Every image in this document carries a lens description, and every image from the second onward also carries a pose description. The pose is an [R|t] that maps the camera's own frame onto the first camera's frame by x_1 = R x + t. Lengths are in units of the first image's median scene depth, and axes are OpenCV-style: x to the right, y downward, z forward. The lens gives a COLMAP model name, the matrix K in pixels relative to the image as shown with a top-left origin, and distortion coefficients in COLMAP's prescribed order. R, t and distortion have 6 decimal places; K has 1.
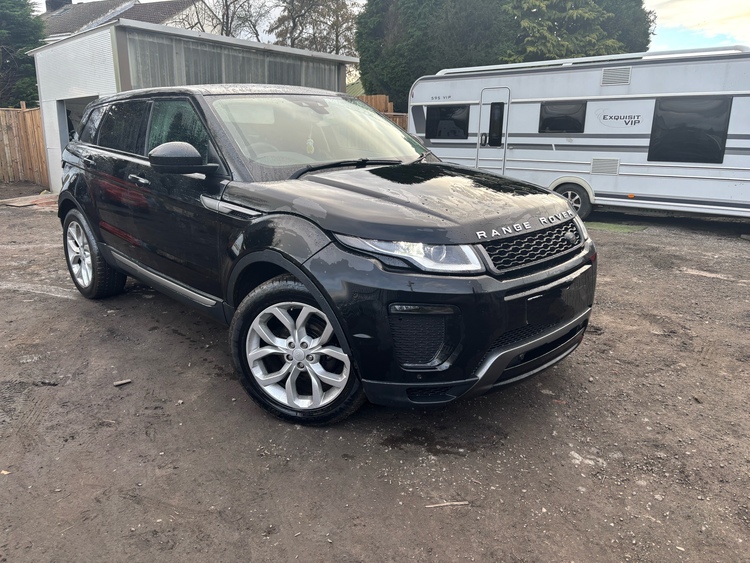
lens RADIAL K [[551.7, 0, 375.0], [0, 551.7, 281.5], [0, 0, 1]] dist [0.046860, -0.060814]
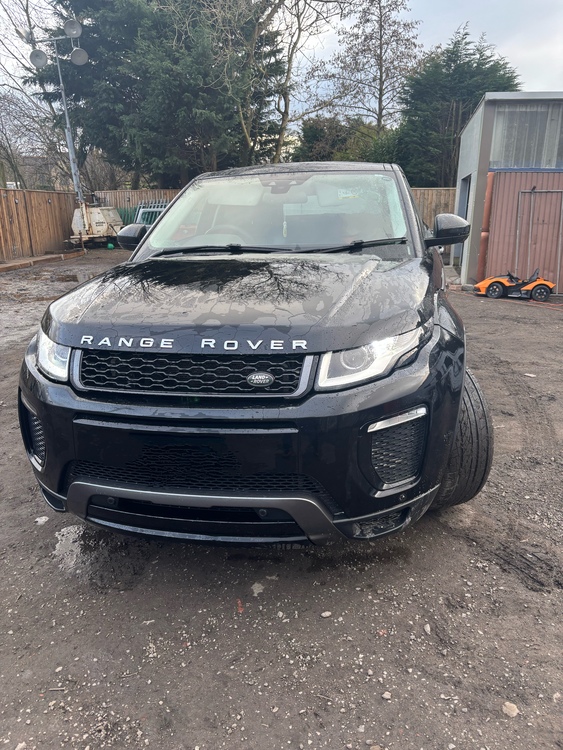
lens RADIAL K [[551.7, 0, 281.5], [0, 551.7, 375.0], [0, 0, 1]] dist [0.046860, -0.060814]
pose [[0.567393, 0.238101, -0.788272, 0.833313], [-0.213352, 0.967102, 0.138548, -0.170767], [0.795328, 0.089568, 0.599526, 0.586866]]
